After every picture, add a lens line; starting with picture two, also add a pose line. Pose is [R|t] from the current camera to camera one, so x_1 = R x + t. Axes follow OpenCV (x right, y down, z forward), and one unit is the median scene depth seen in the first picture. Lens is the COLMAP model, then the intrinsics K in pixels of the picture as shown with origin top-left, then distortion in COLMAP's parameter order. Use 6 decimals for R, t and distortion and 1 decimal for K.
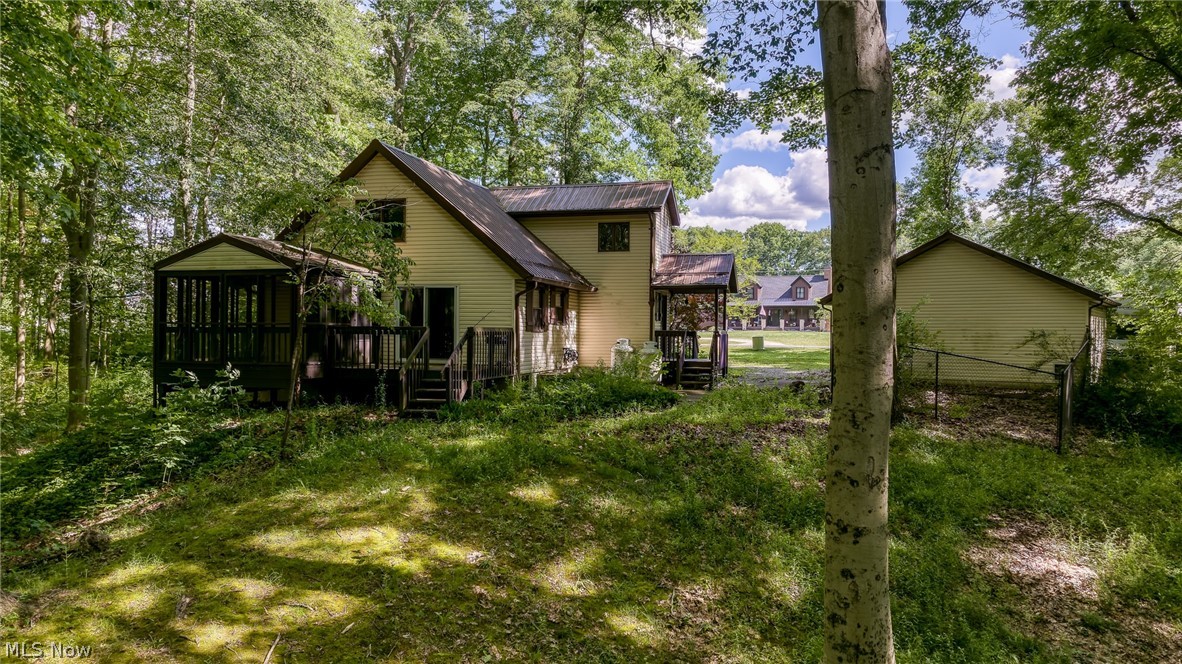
lens RADIAL K [[808.9, 0, 595.6], [0, 808.9, 327.0], [0, 0, 1]] dist [-0.001410, -0.002584]
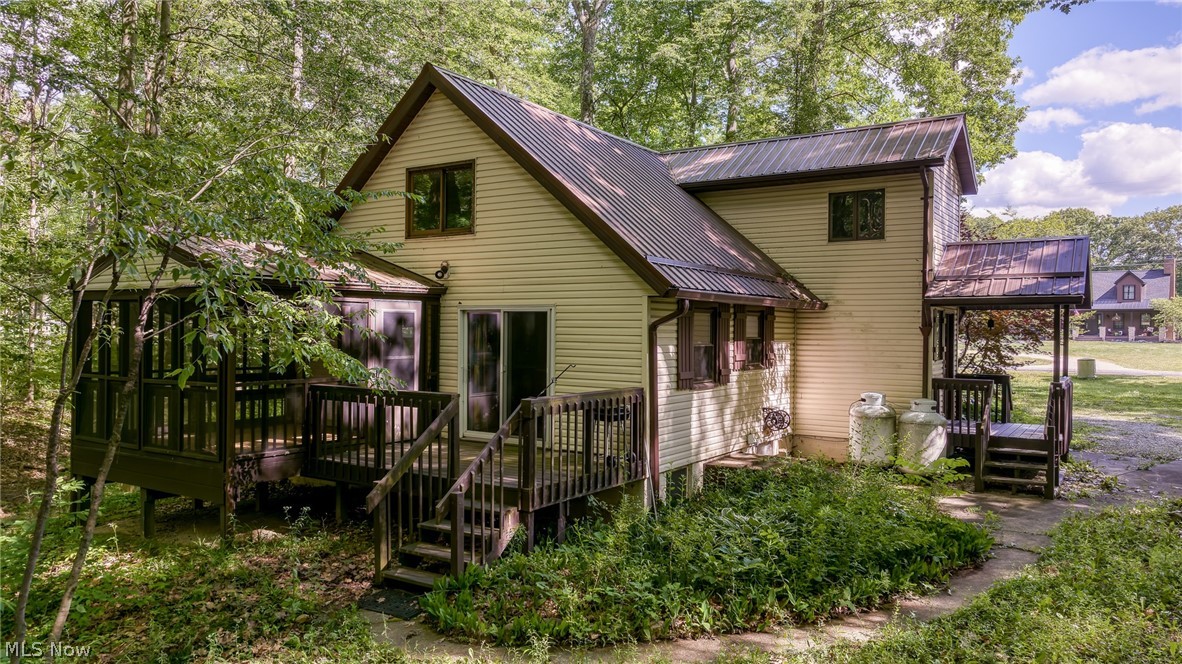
lens RADIAL K [[808.9, 0, 595.6], [0, 808.9, 327.0], [0, 0, 1]] dist [-0.001410, -0.002584]
pose [[0.950275, 0.000724, -0.311412, 0.026009], [-0.001072, 0.999999, -0.000948, -0.030618], [0.311411, 0.001235, 0.950275, 0.391670]]
